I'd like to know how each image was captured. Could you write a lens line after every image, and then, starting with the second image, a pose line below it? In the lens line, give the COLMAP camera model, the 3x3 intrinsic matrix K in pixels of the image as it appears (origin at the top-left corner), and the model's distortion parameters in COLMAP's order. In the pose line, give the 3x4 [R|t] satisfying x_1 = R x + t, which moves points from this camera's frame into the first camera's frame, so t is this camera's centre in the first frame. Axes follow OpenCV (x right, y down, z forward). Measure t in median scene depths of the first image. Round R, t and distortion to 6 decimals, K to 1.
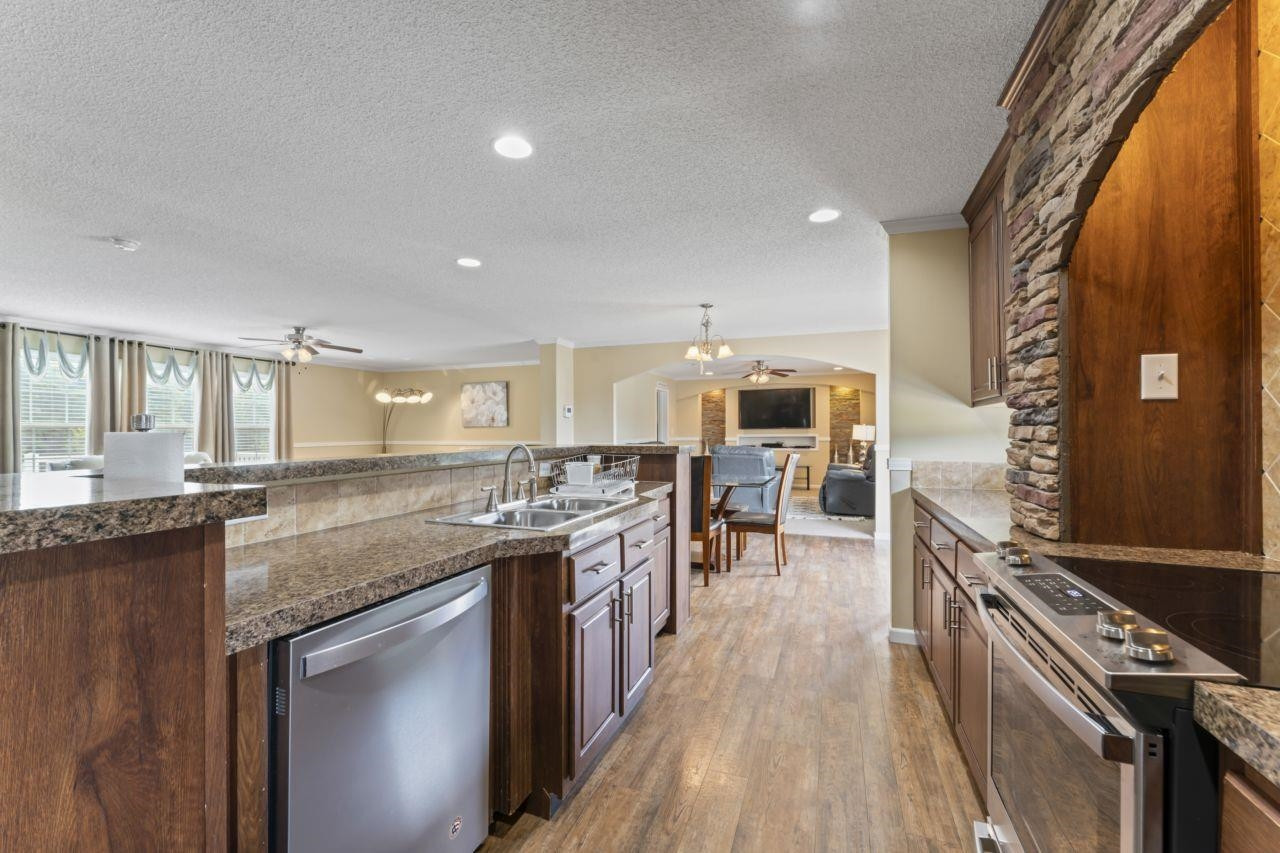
lens RADIAL K [[535.2, 0, 641.5], [0, 535.2, 432.9], [0, 0, 1]] dist [-0.003152, 0.000346]
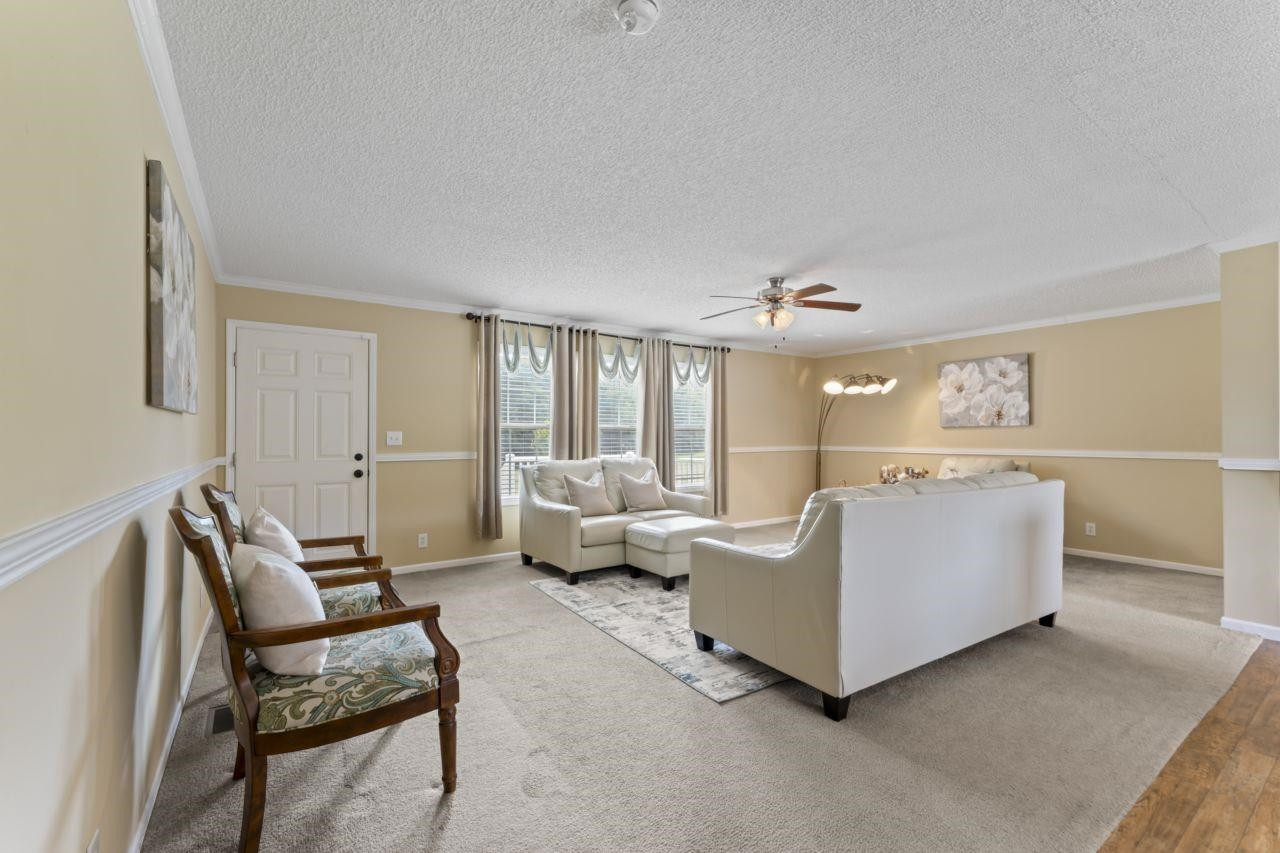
lens RADIAL K [[538.3, 0, 640.1], [0, 538.3, 442.0], [0, 0, 1]] dist [-0.000536, -0.000178]
pose [[0.814212, 0.011090, -0.580461, -0.342231], [-0.003772, 0.999897, 0.013812, -0.000445], [0.580555, -0.009057, 0.814171, 0.305808]]
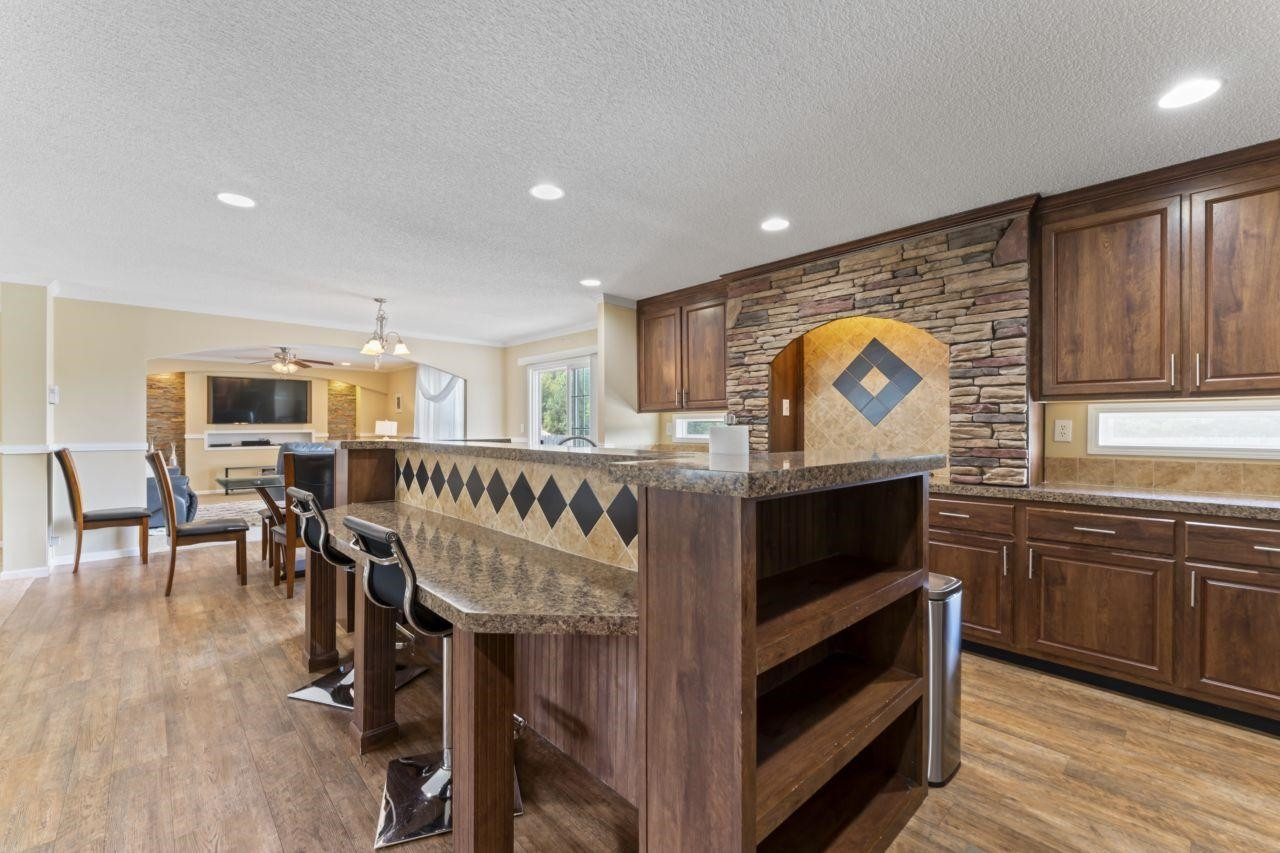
lens RADIAL K [[534.3, 0, 643.0], [0, 534.3, 428.0], [0, 0, 1]] dist [-0.002904, 0.001034]
pose [[0.453782, 0.001012, 0.891112, -0.402711], [0.000702, 0.999999, -0.001493, 0.001141], [-0.891112, 0.001303, 0.453781, 0.085165]]
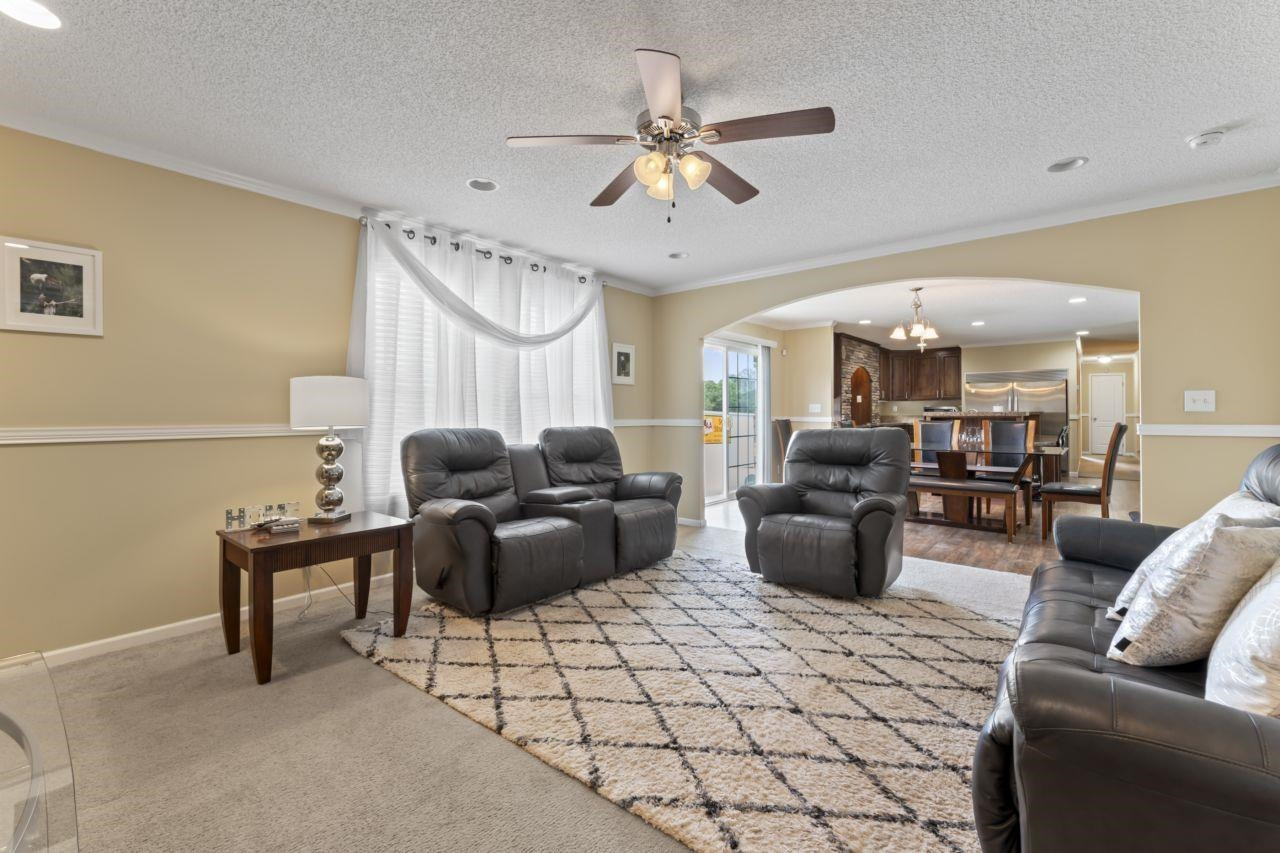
lens RADIAL K [[537.7, 0, 648.8], [0, 537.7, 411.0], [0, 0, 1]] dist [-0.000465, -0.000071]
pose [[-0.942805, 0.007250, 0.333266, 0.202259], [0.007476, 0.999972, -0.000605, 0.006593], [-0.333261, 0.001921, -0.942833, 1.644081]]
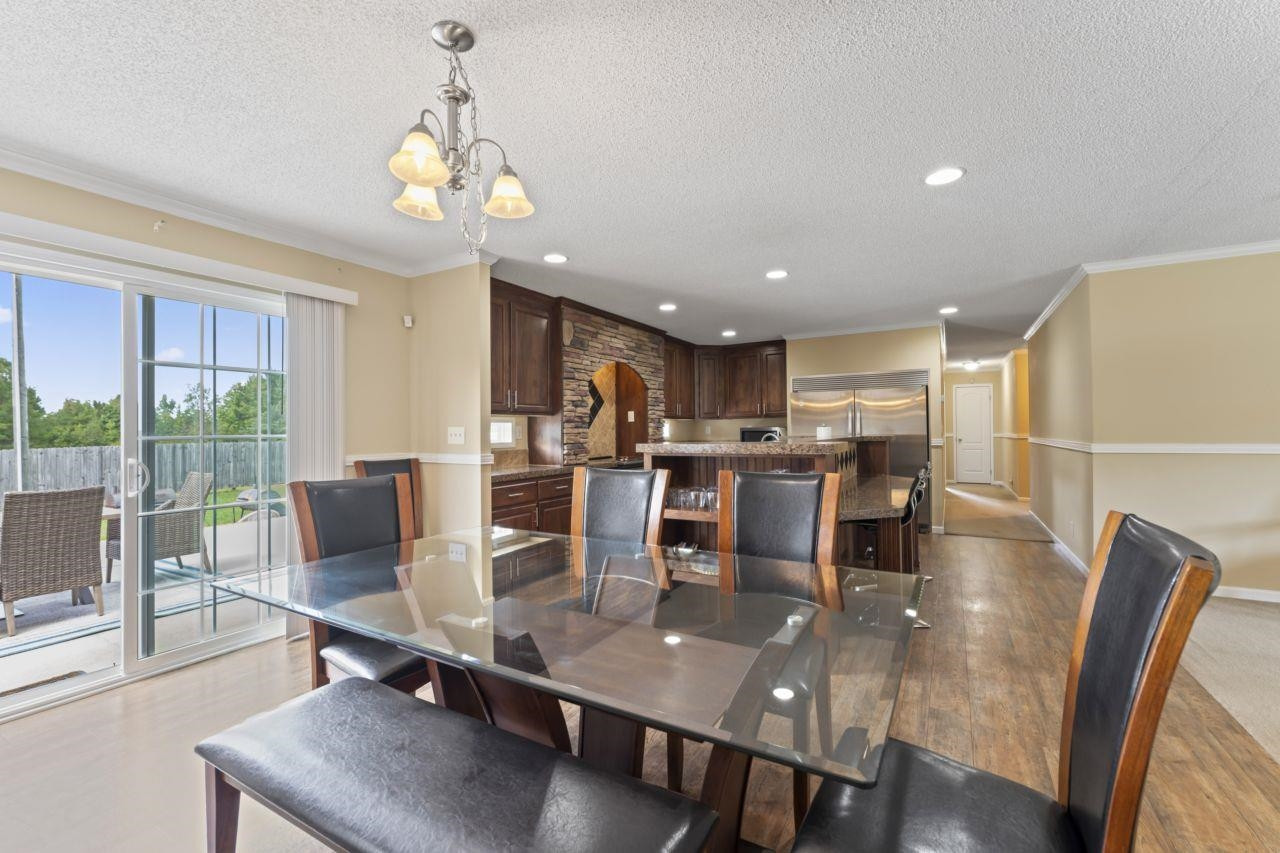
lens RADIAL K [[536.0, 0, 642.8], [0, 536.0, 425.7], [0, 0, 1]] dist [-0.001058, -0.000148]
pose [[-0.985088, 0.016170, 0.171287, -0.030335], [0.015352, 0.999864, -0.006098, -0.001243], [-0.171362, -0.003377, -0.985202, 0.962259]]
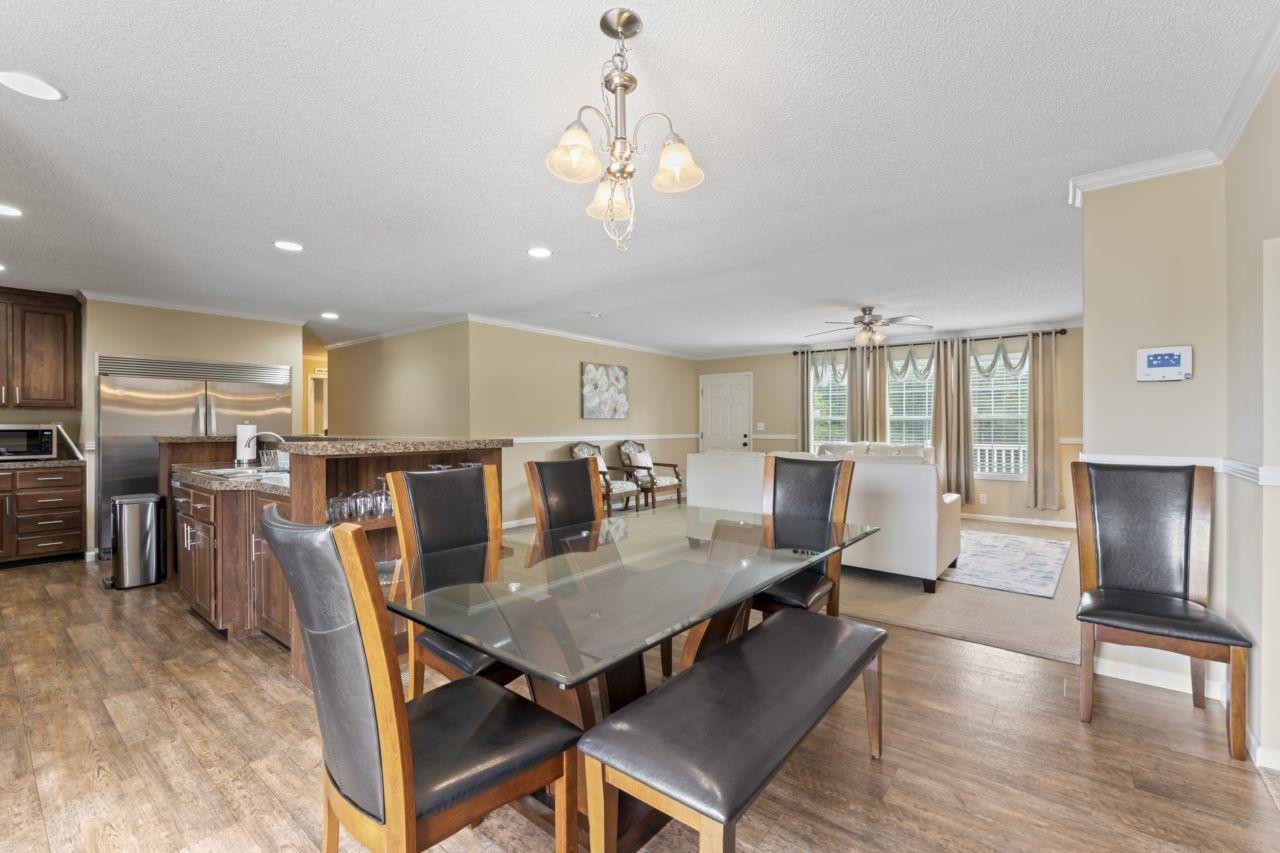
lens RADIAL K [[541.3, 0, 636.5], [0, 541.3, 424.1], [0, 0, 1]] dist [0.001239, -0.000134]
pose [[-0.326223, 0.001355, -0.945292, 0.314351], [-0.000155, 0.999999, 0.001487, -0.001998], [0.945293, 0.000632, -0.326222, 0.828010]]
